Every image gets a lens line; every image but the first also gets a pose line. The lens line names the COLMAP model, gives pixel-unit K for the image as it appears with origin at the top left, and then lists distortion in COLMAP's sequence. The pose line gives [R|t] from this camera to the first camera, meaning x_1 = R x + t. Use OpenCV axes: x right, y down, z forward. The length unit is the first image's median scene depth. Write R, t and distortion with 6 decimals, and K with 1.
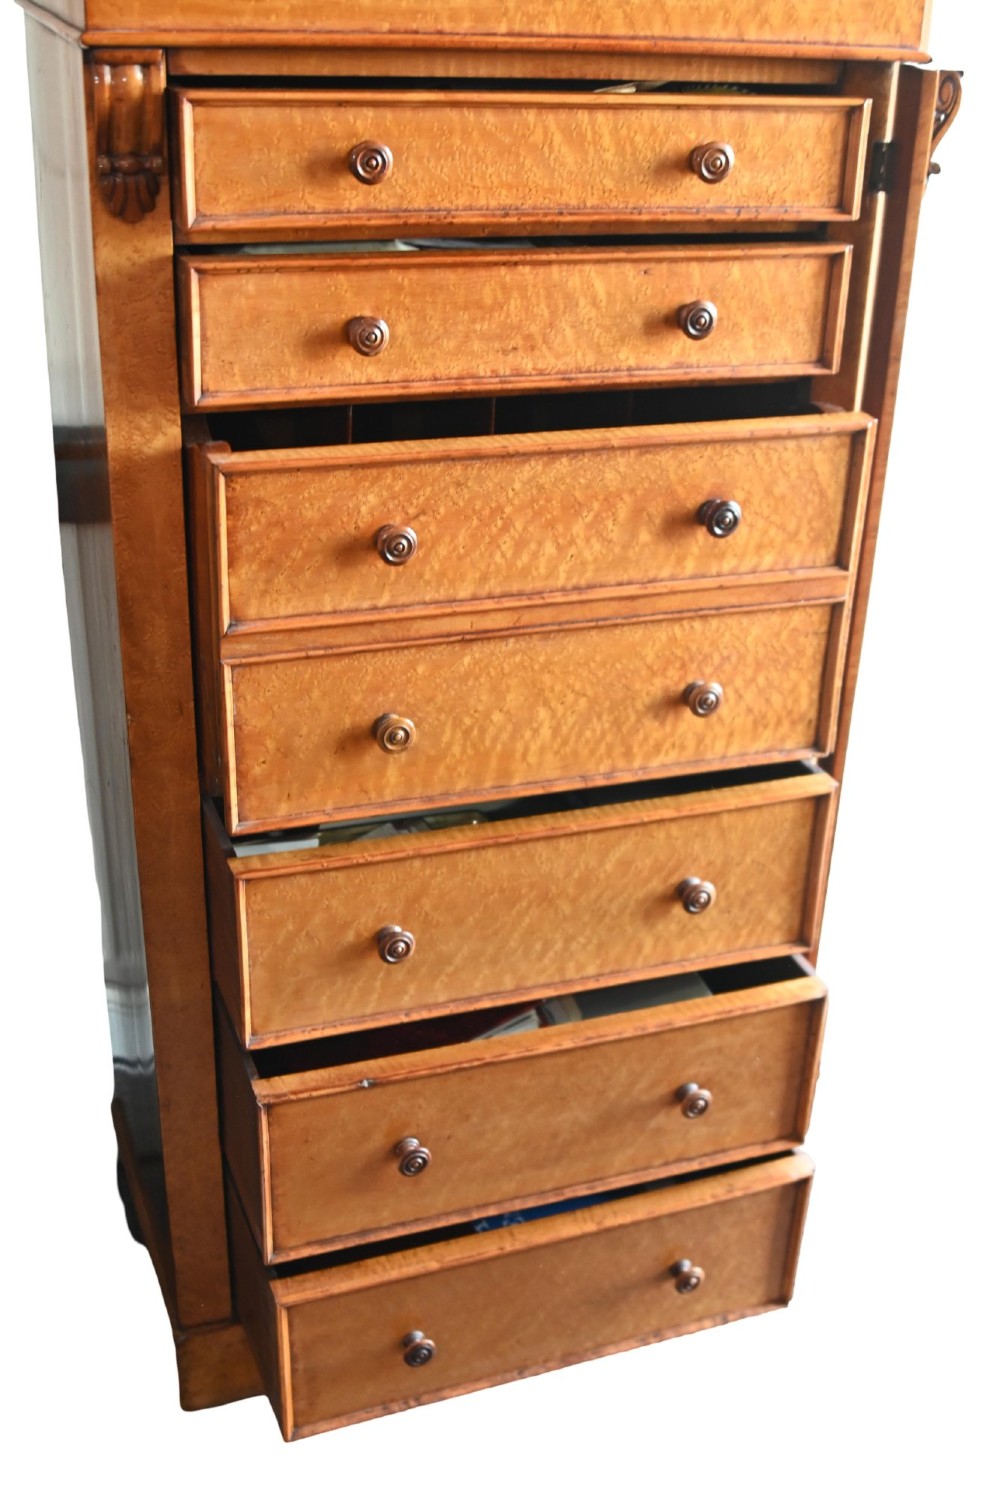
lens RADIAL K [[1659.0, 0, 500.0], [0, 1659.0, 750.0], [0, 0, 1]] dist [-0.060447, -0.000475]
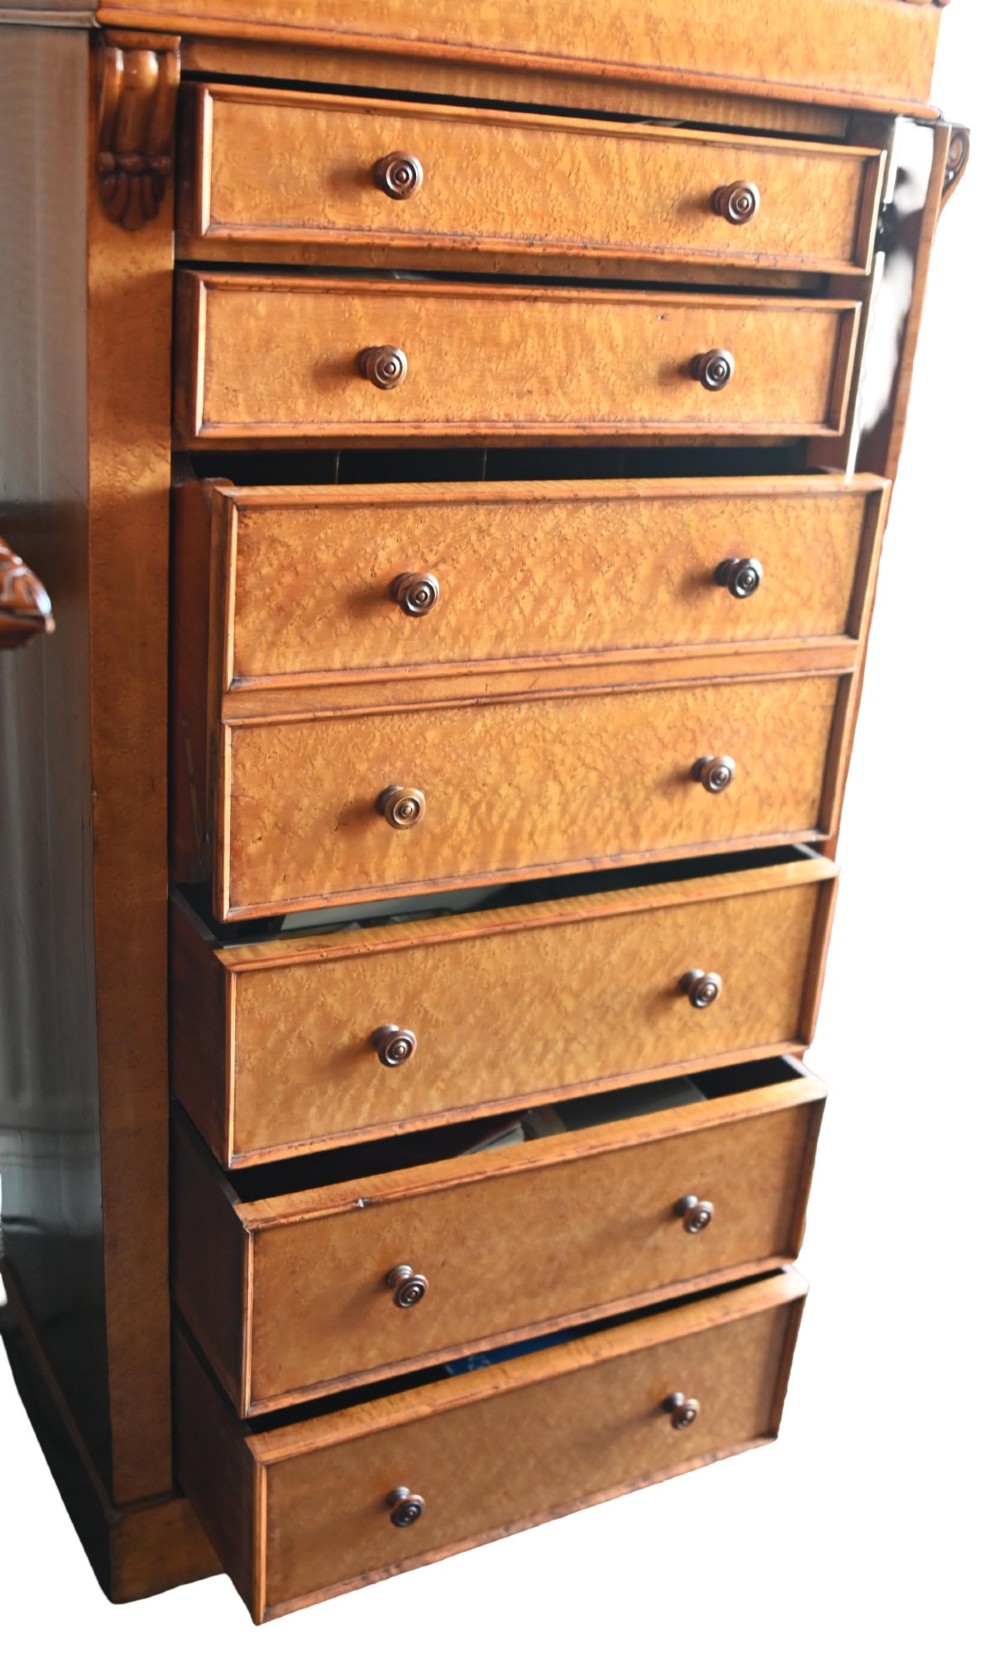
lens RADIAL K [[1699.8, 0, 500.0], [0, 1699.8, 827.0], [0, 0, 1]] dist [-0.064621, 0.008836]
pose [[0.988578, -0.009087, 0.150435, -0.149261], [0.018349, 0.998012, -0.060295, 0.057511], [-0.149588, 0.062367, 0.986780, 0.075002]]
